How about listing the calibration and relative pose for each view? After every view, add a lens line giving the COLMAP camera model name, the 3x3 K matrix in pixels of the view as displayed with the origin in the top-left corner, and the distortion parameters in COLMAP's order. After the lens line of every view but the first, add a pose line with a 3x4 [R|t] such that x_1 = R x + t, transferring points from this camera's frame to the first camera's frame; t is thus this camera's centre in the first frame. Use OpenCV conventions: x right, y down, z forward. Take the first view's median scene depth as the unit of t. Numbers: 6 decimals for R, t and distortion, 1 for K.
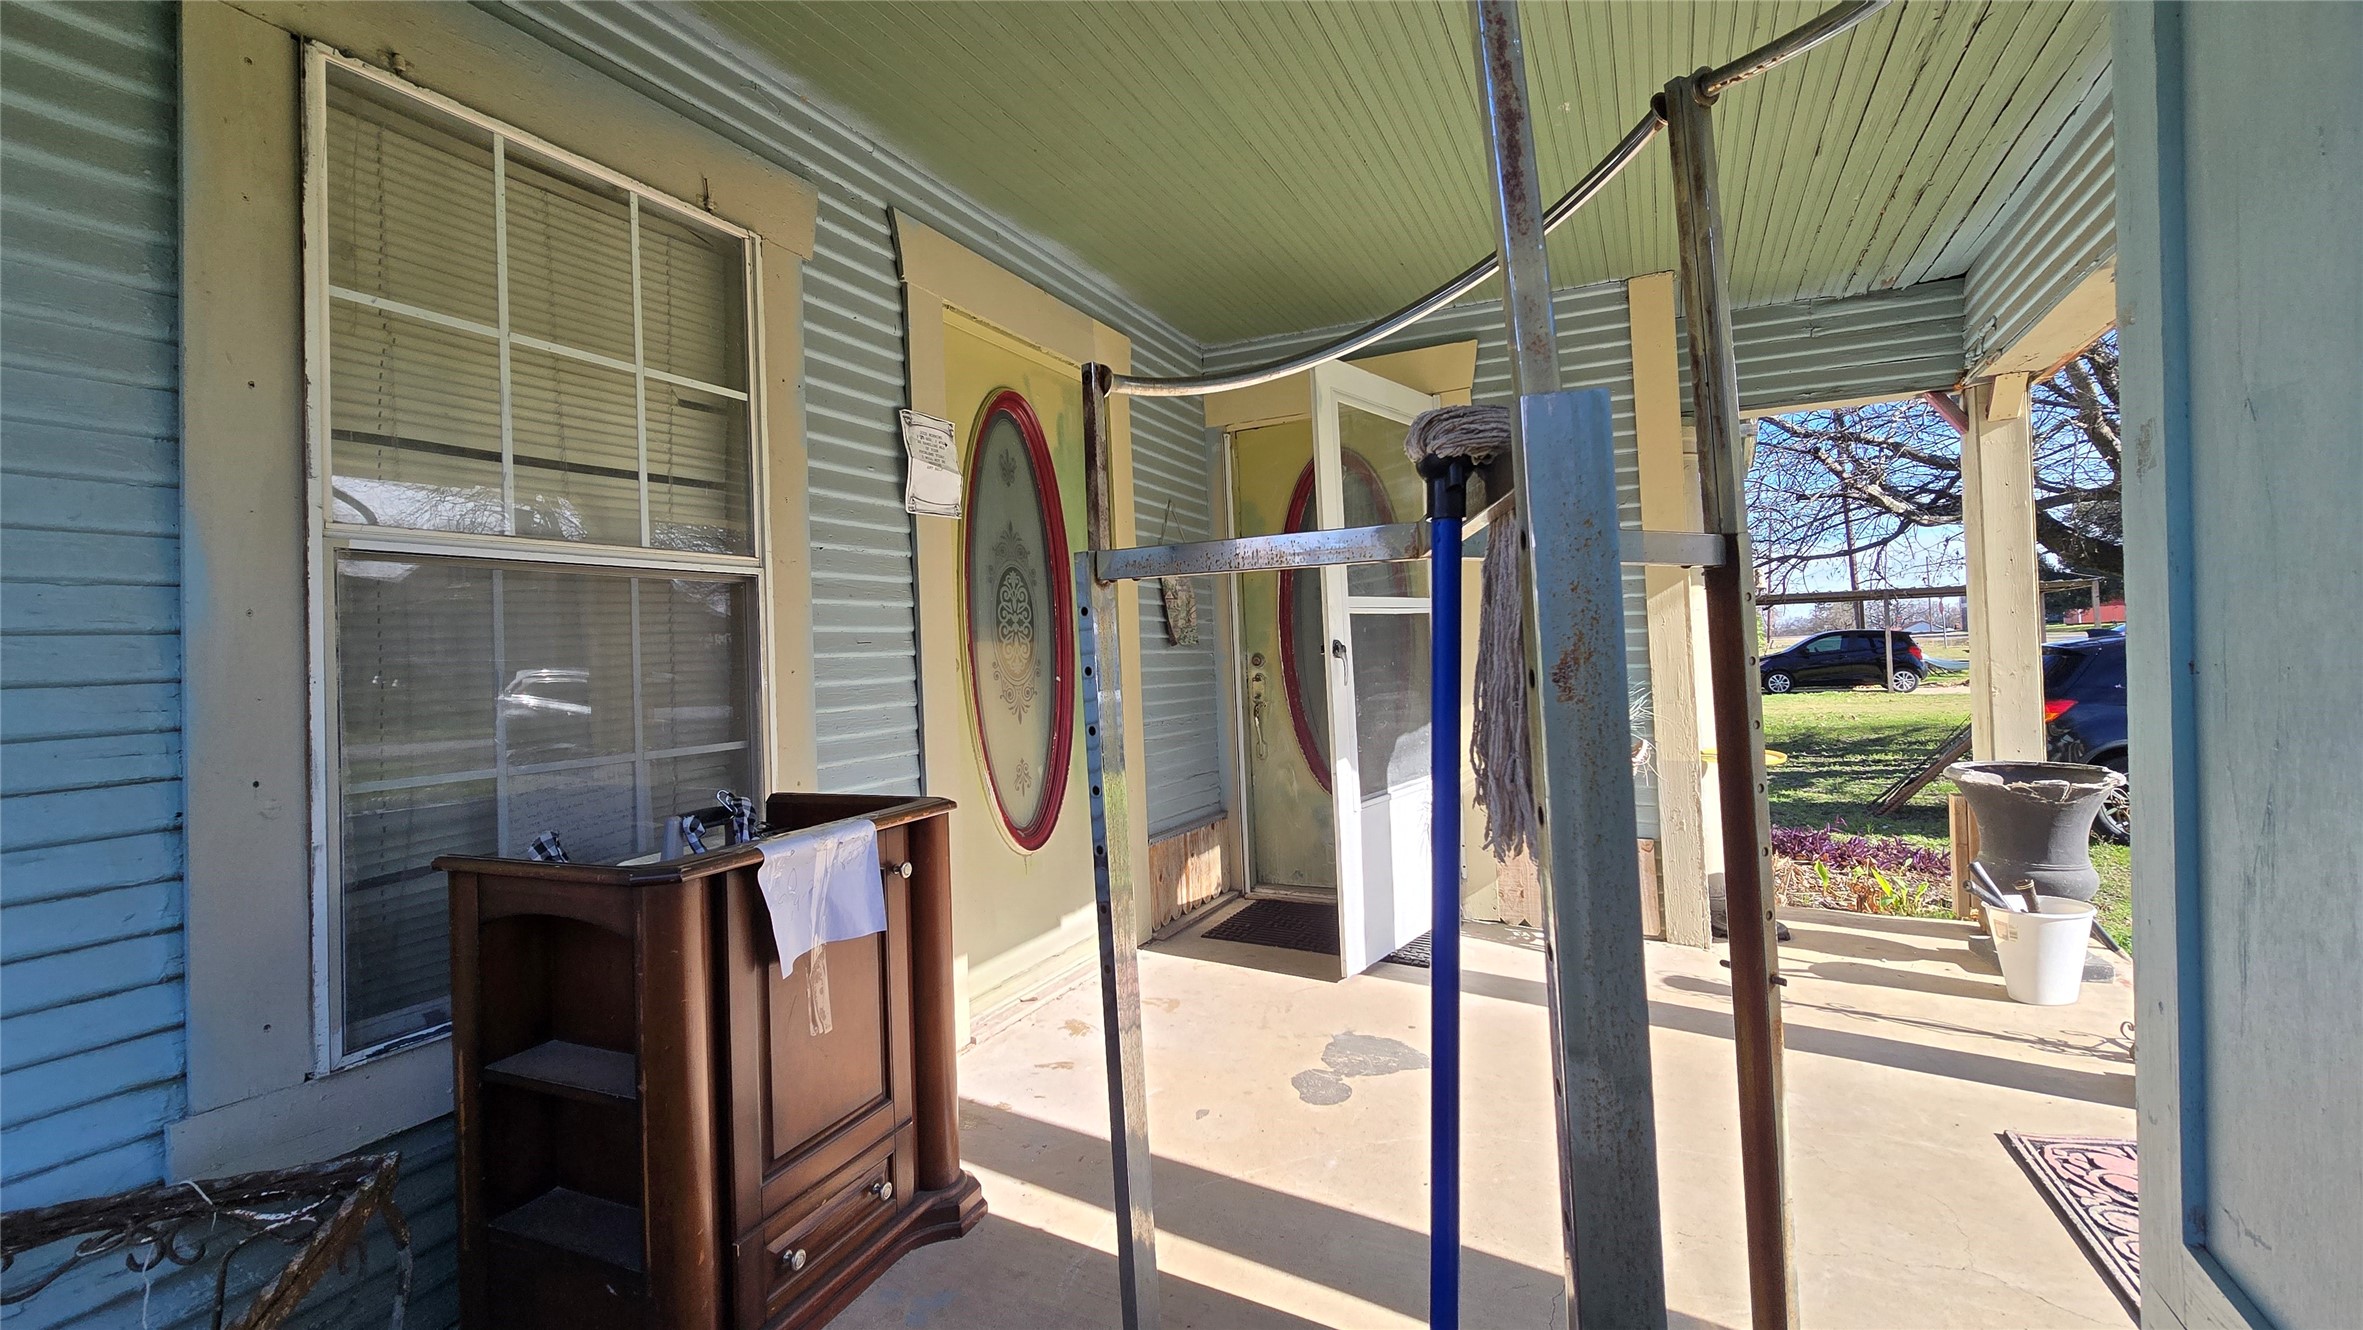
lens RADIAL K [[978.3, 0, 1160.3], [0, 978.3, 625.3], [0, 0, 1]] dist [-0.006343, 0.001375]
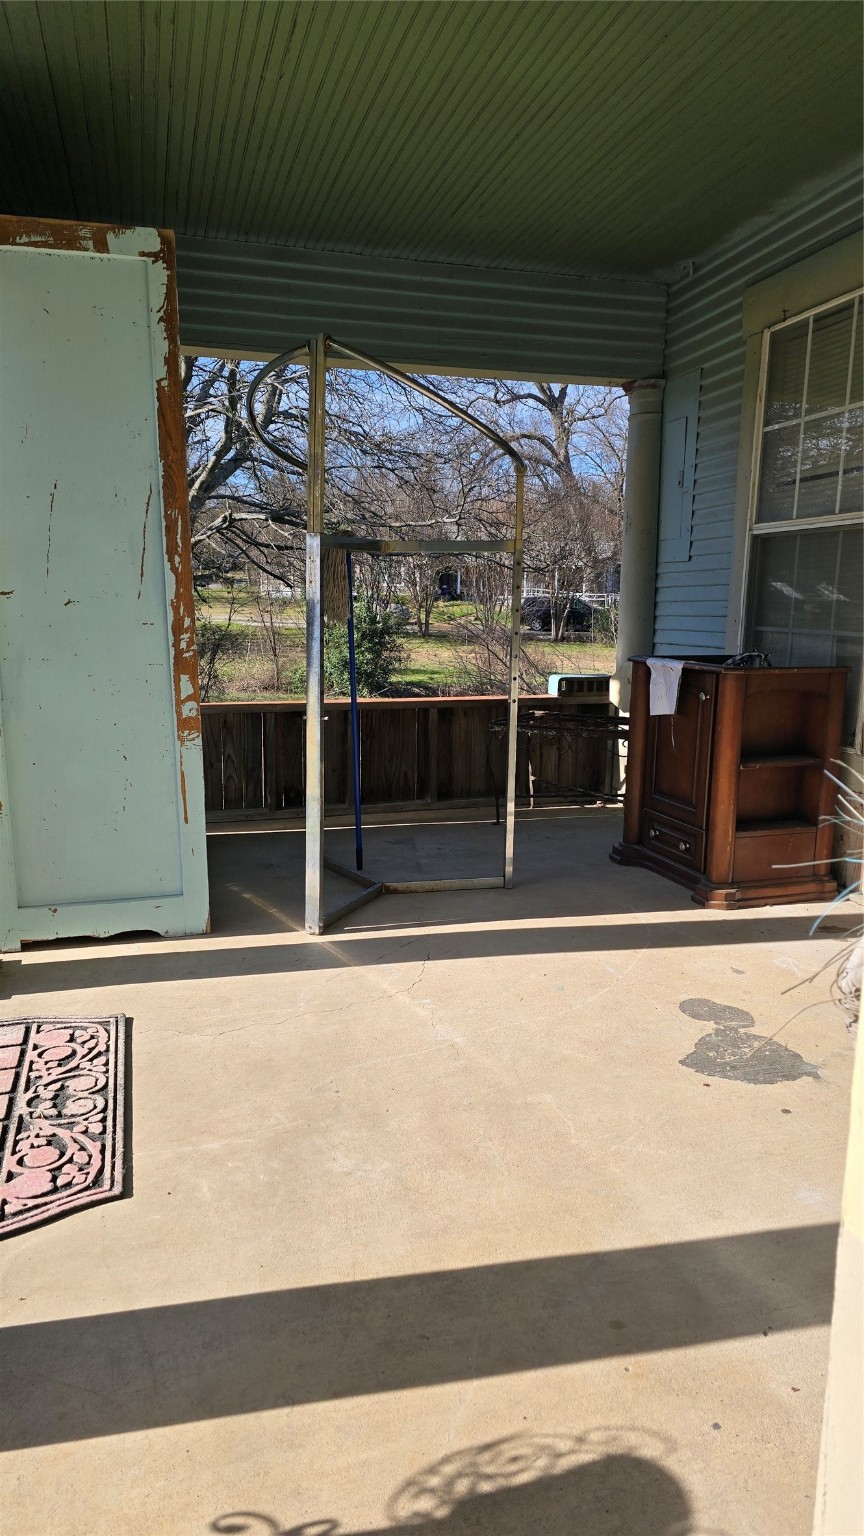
lens RADIAL K [[1058.5, 0, 431.7], [0, 1058.5, 771.8], [0, 0, 1]] dist [0.005577, -0.000245]
pose [[-0.745488, 0.134668, -0.652773, 1.217704], [0.032879, 0.985614, 0.165784, 0.034553], [0.665708, 0.102127, -0.739191, 1.807321]]
